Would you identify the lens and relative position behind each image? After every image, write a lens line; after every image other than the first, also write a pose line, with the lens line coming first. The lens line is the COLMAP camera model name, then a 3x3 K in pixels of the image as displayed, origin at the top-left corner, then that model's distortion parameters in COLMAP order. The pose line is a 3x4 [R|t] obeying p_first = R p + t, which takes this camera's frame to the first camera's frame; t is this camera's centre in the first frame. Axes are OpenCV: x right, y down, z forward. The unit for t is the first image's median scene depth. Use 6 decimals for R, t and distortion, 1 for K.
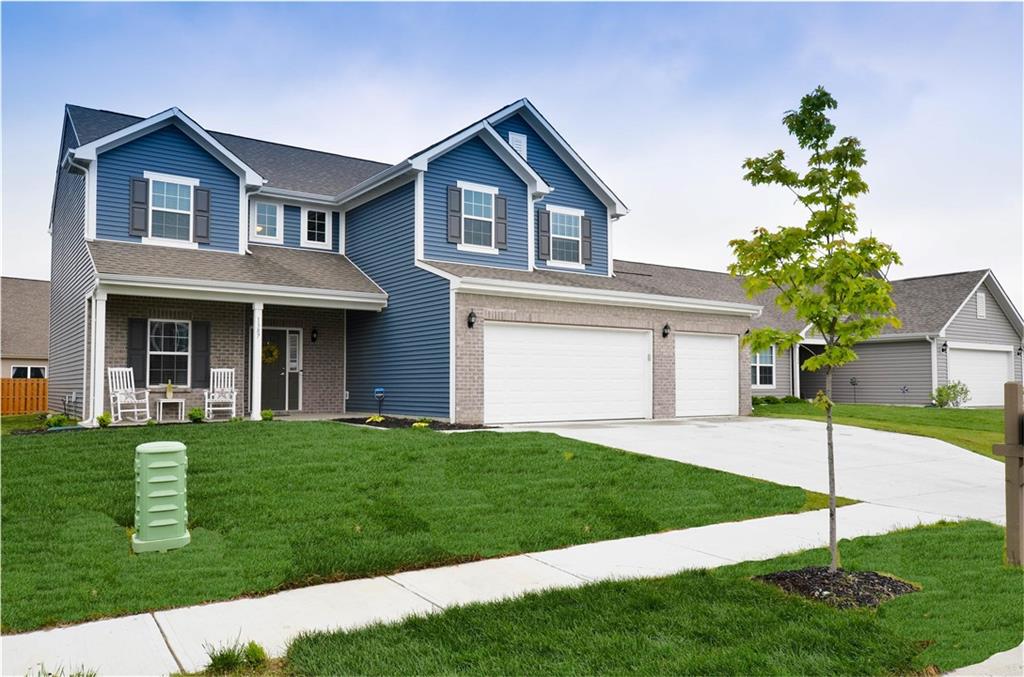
lens RADIAL K [[769.2, 0, 508.6], [0, 769.2, 346.6], [0, 0, 1]] dist [0.047646, -0.019456]
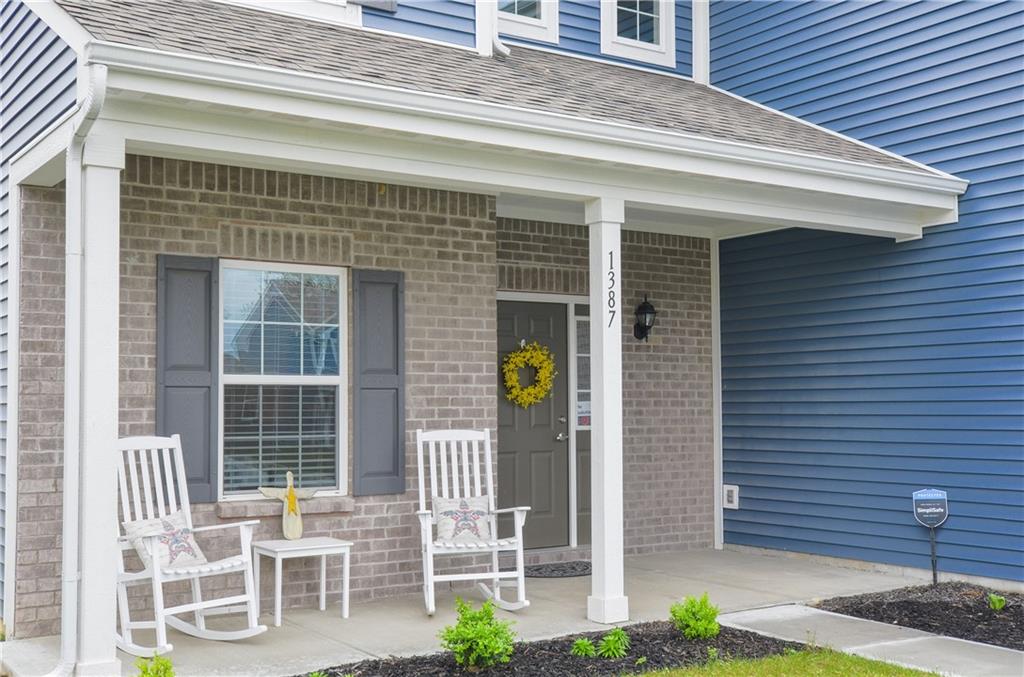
lens RADIAL K [[1188.0, 0, 512.6], [0, 1188.0, 342.3], [0, 0, 1]] dist [0.017155, 0.000000]
pose [[0.999759, -0.005524, -0.021235, -0.326555], [0.005499, 0.999984, -0.001245, -0.004269], [0.021242, 0.001128, 0.999774, 0.532069]]
